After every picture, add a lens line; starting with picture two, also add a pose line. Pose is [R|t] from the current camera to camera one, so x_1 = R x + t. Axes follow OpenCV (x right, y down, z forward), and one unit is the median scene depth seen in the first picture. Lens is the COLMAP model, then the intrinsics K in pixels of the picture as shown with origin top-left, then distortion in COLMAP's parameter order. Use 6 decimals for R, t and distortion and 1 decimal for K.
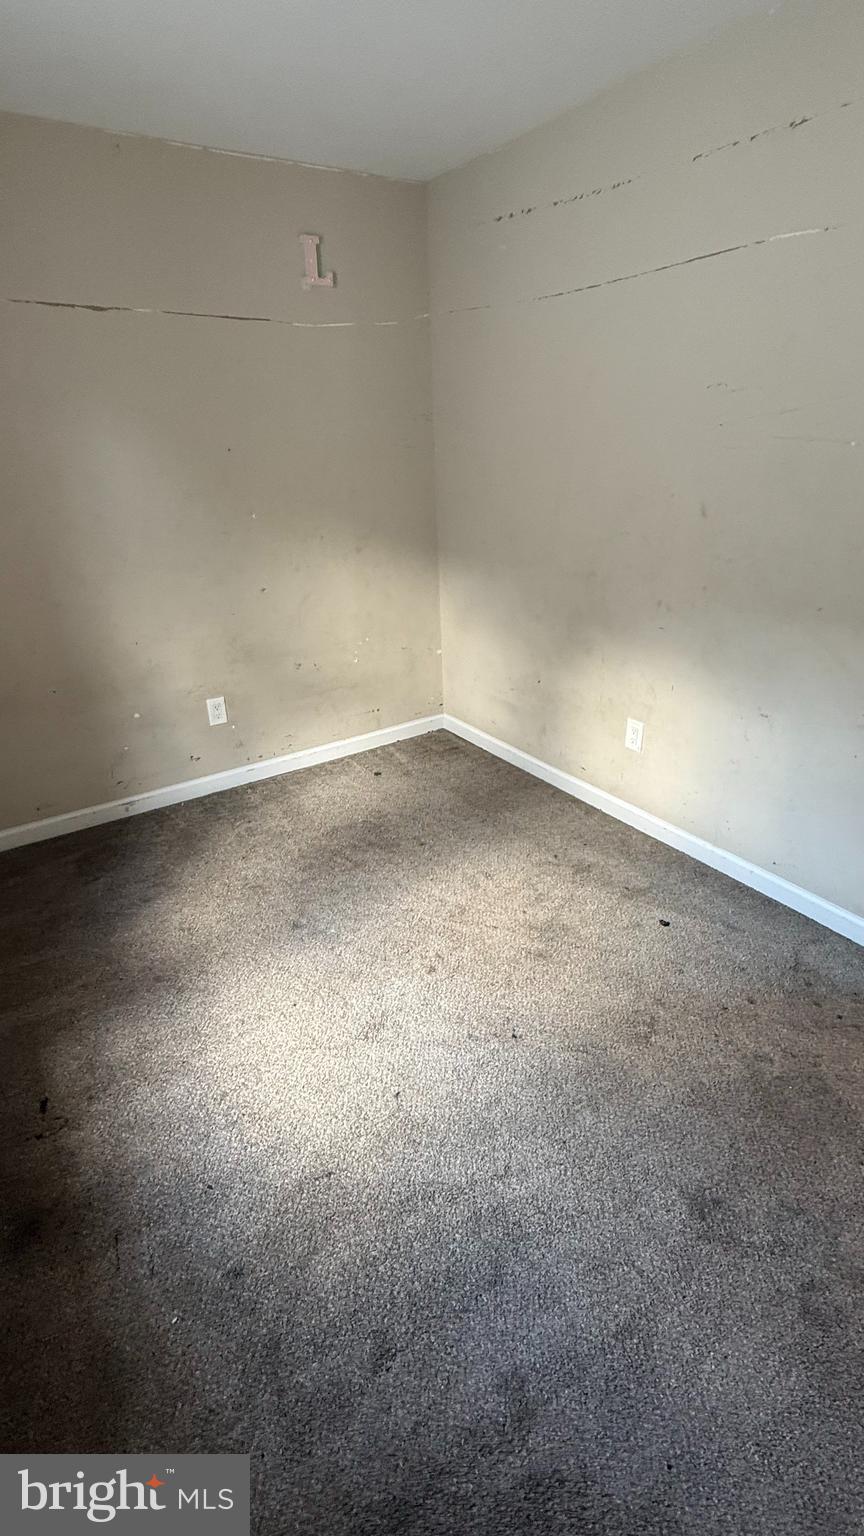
lens RADIAL K [[723.4, 0, 430.9], [0, 723.4, 769.1], [0, 0, 1]] dist [-0.000432, -0.000712]
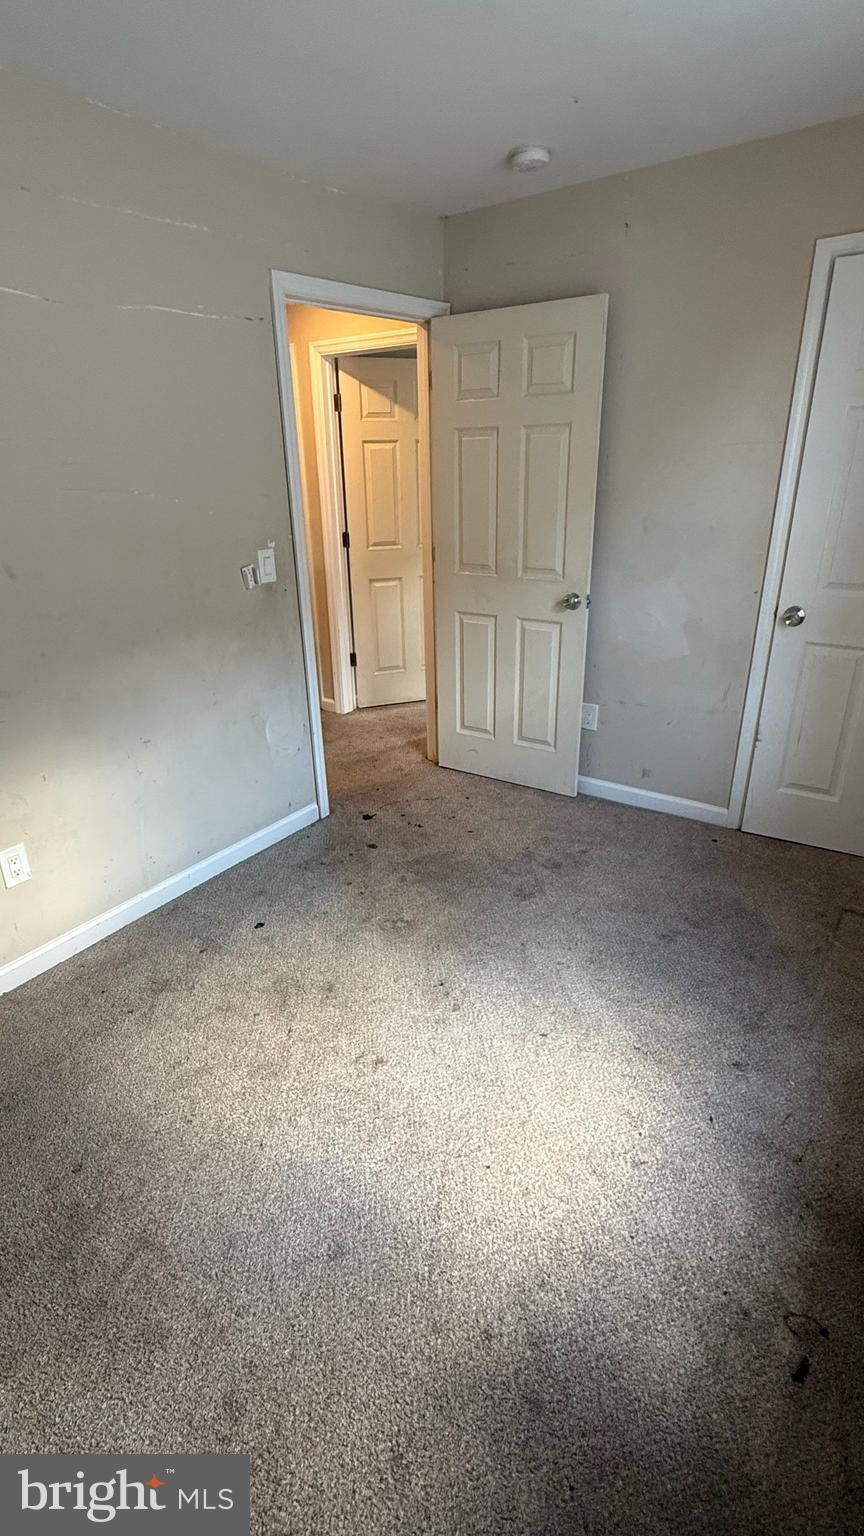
lens RADIAL K [[723.4, 0, 432.4], [0, 723.4, 769.1], [0, 0, 1]] dist [-0.000432, -0.000712]
pose [[-0.371777, -0.317809, 0.872227, -0.630228], [0.427596, 0.775341, 0.464766, -0.353166], [-0.823980, 0.545750, -0.152360, 0.824760]]
